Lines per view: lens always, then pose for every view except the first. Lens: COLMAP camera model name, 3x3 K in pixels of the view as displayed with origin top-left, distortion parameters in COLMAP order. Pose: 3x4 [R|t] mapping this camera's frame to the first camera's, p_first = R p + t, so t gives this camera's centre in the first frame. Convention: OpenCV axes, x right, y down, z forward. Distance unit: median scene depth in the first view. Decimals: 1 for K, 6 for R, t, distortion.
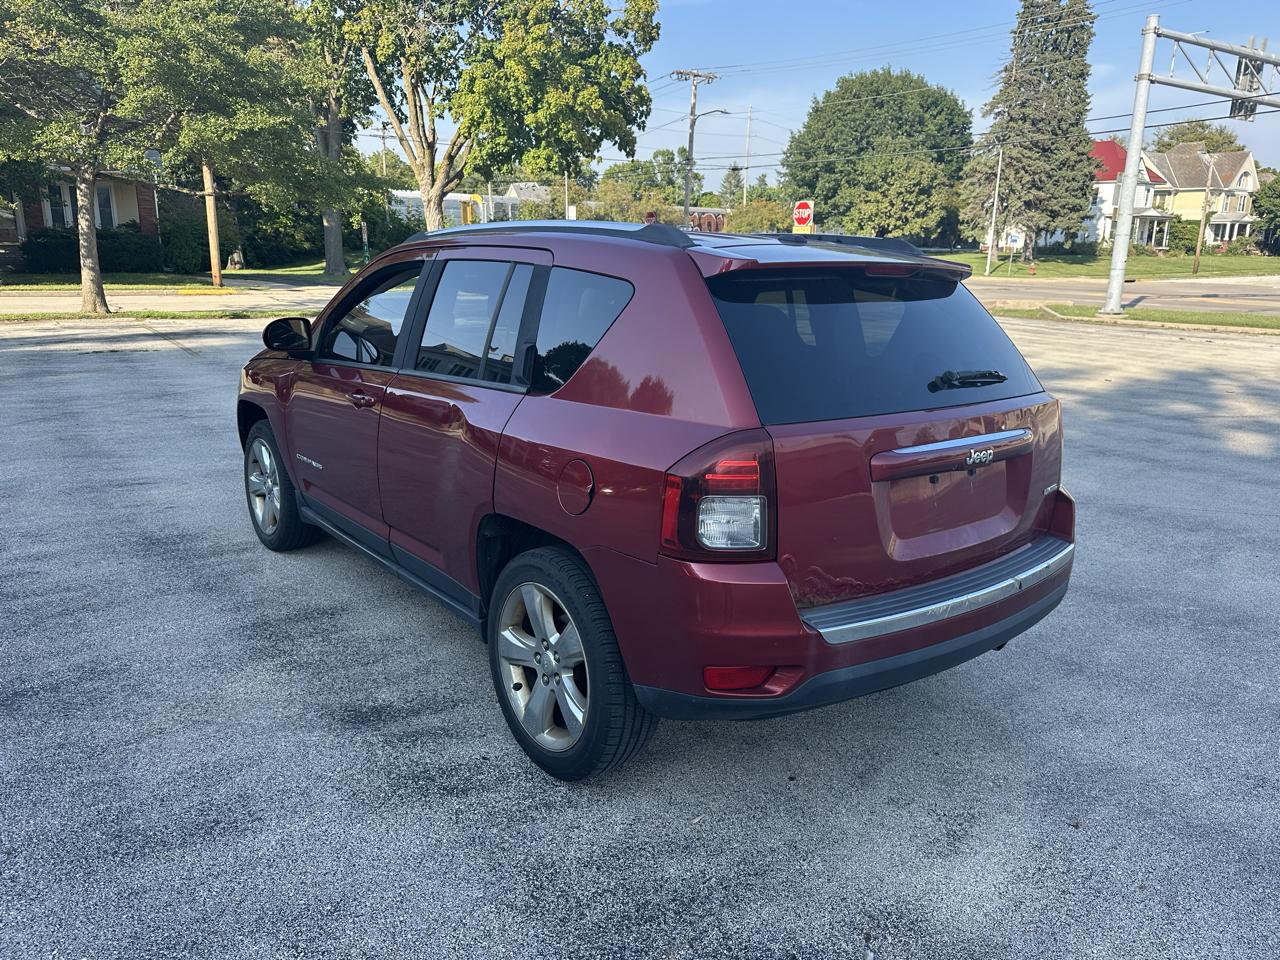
lens RADIAL K [[897.3, 0, 640.0], [0, 897.3, 480.0], [0, 0, 1]] dist [-0.001435, -0.006499]
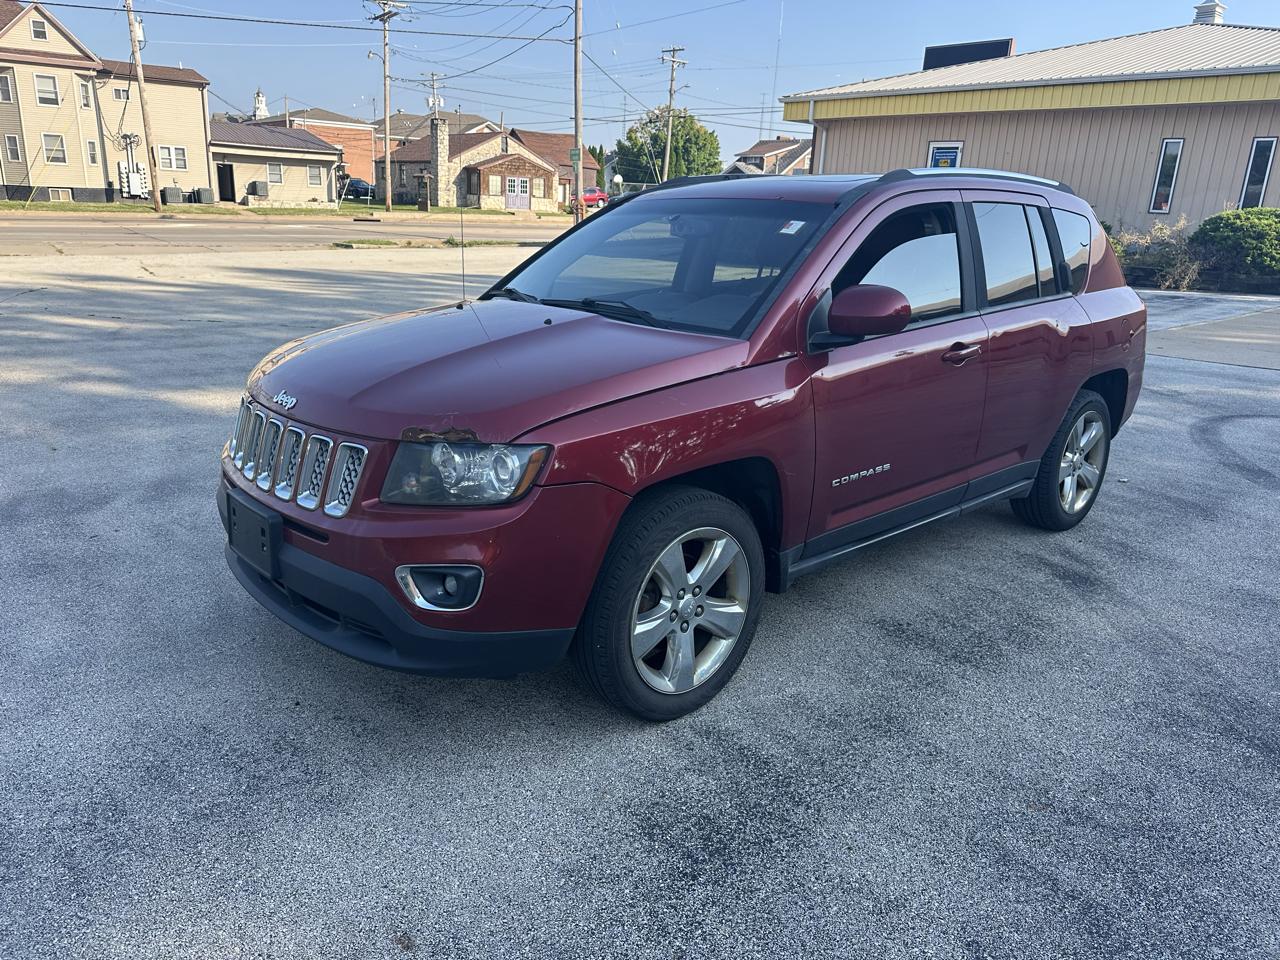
lens RADIAL K [[897.3, 0, 640.0], [0, 897.3, 480.0], [0, 0, 1]] dist [-0.001435, -0.006499]
pose [[-0.062416, -0.305069, 0.950283, -0.068603], [0.205824, 0.927738, 0.311351, -0.018493], [-0.976596, 0.215025, 0.004885, 0.075541]]
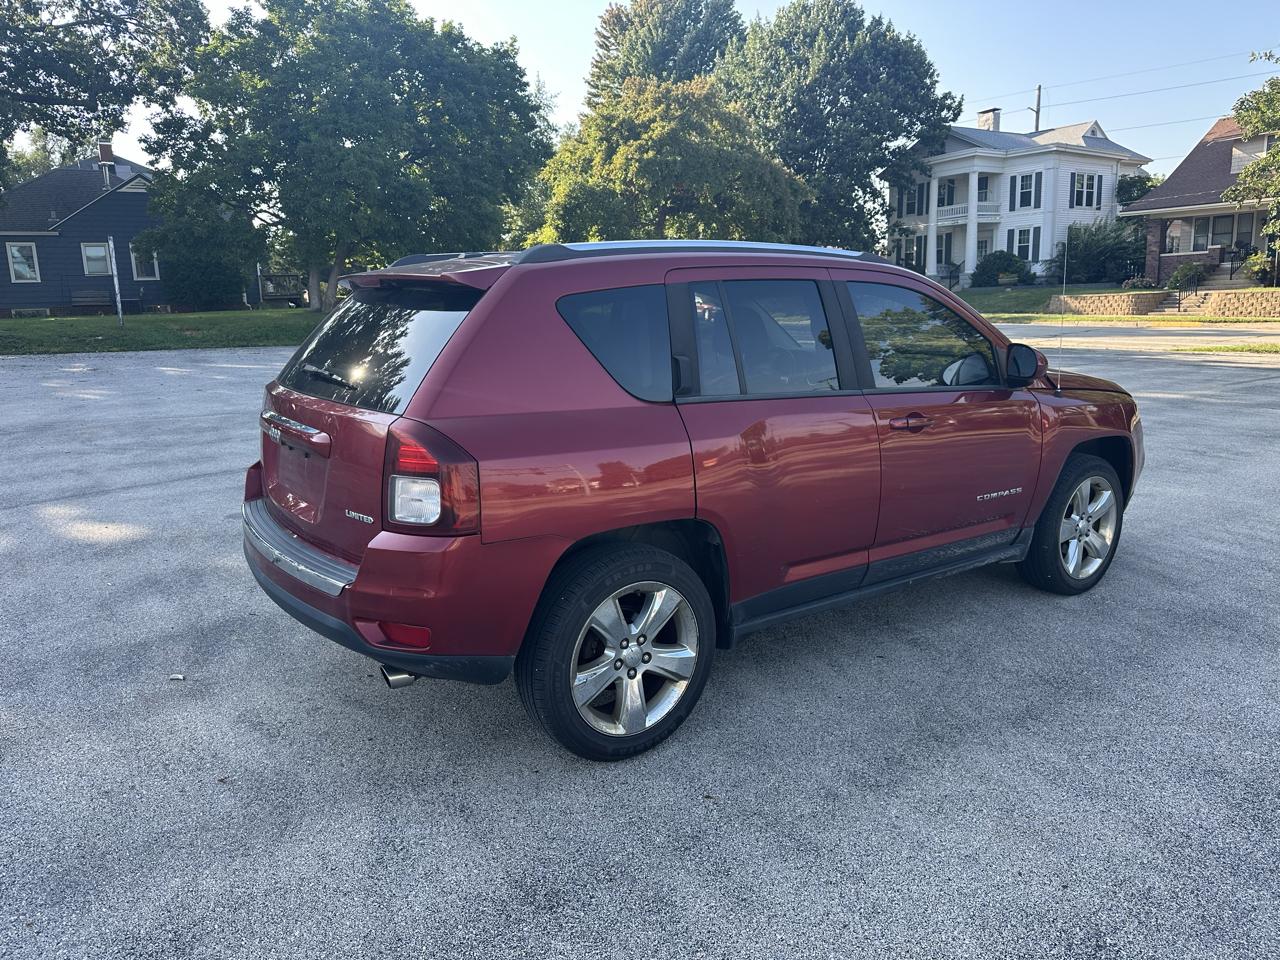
lens RADIAL K [[894.0, 0, 641.8], [0, 894.0, 478.7], [0, 0, 1]] dist [0.033441, -0.054025]
pose [[-0.046403, 0.180494, -0.982481, 0.059603], [-0.223418, 0.956749, 0.186319, -0.011650], [0.973618, 0.228150, -0.004070, 0.057296]]
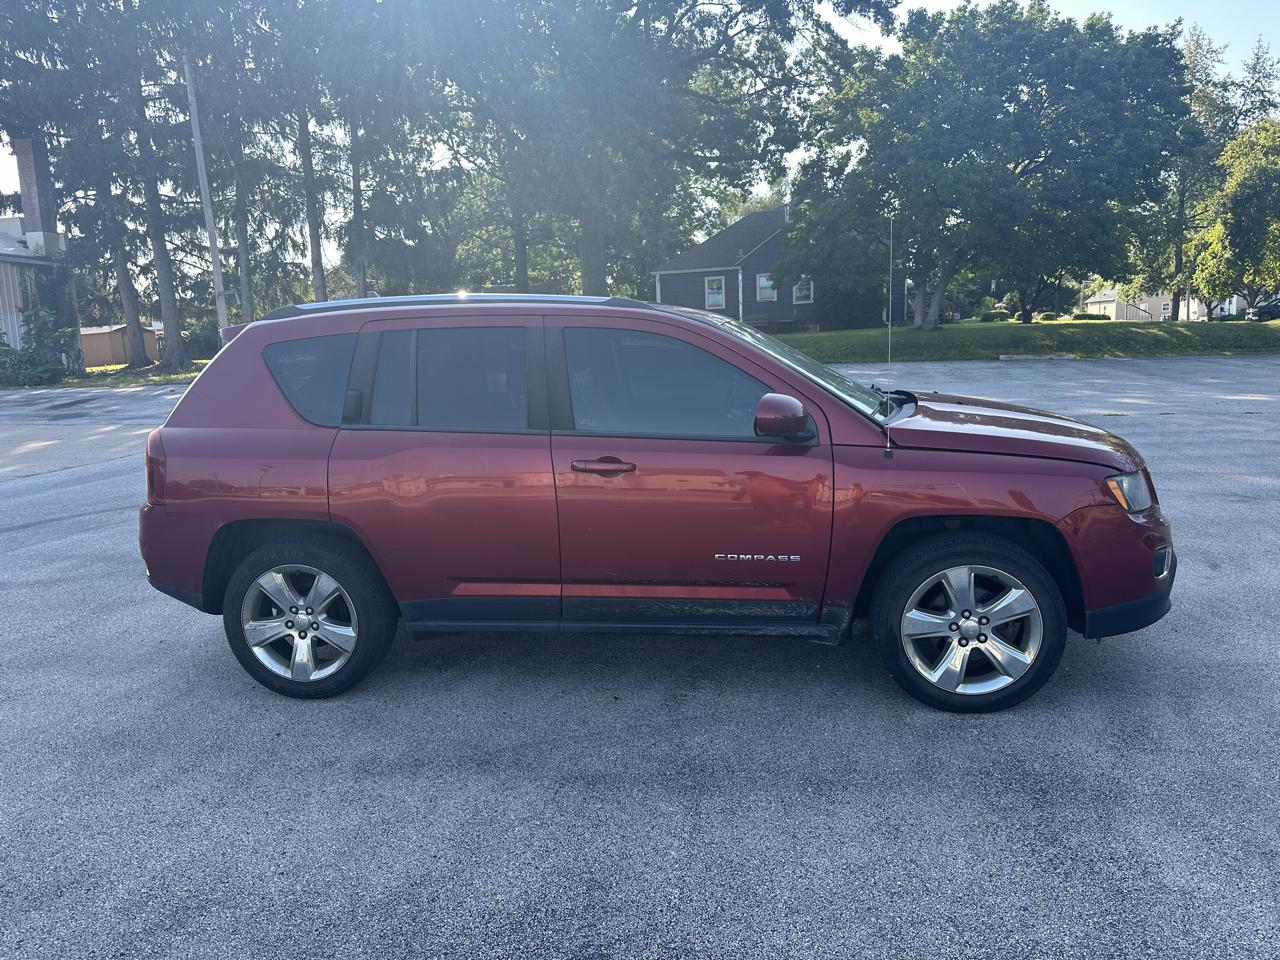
lens RADIAL K [[898.8, 0, 637.5], [0, 898.8, 461.6], [0, 0, 1]] dist [0.076012, -0.135177]
pose [[-0.711333, 0.108940, -0.694361, 0.041282], [-0.143657, 0.944524, 0.295358, -0.025352], [0.688017, 0.309848, -0.656221, 0.110129]]
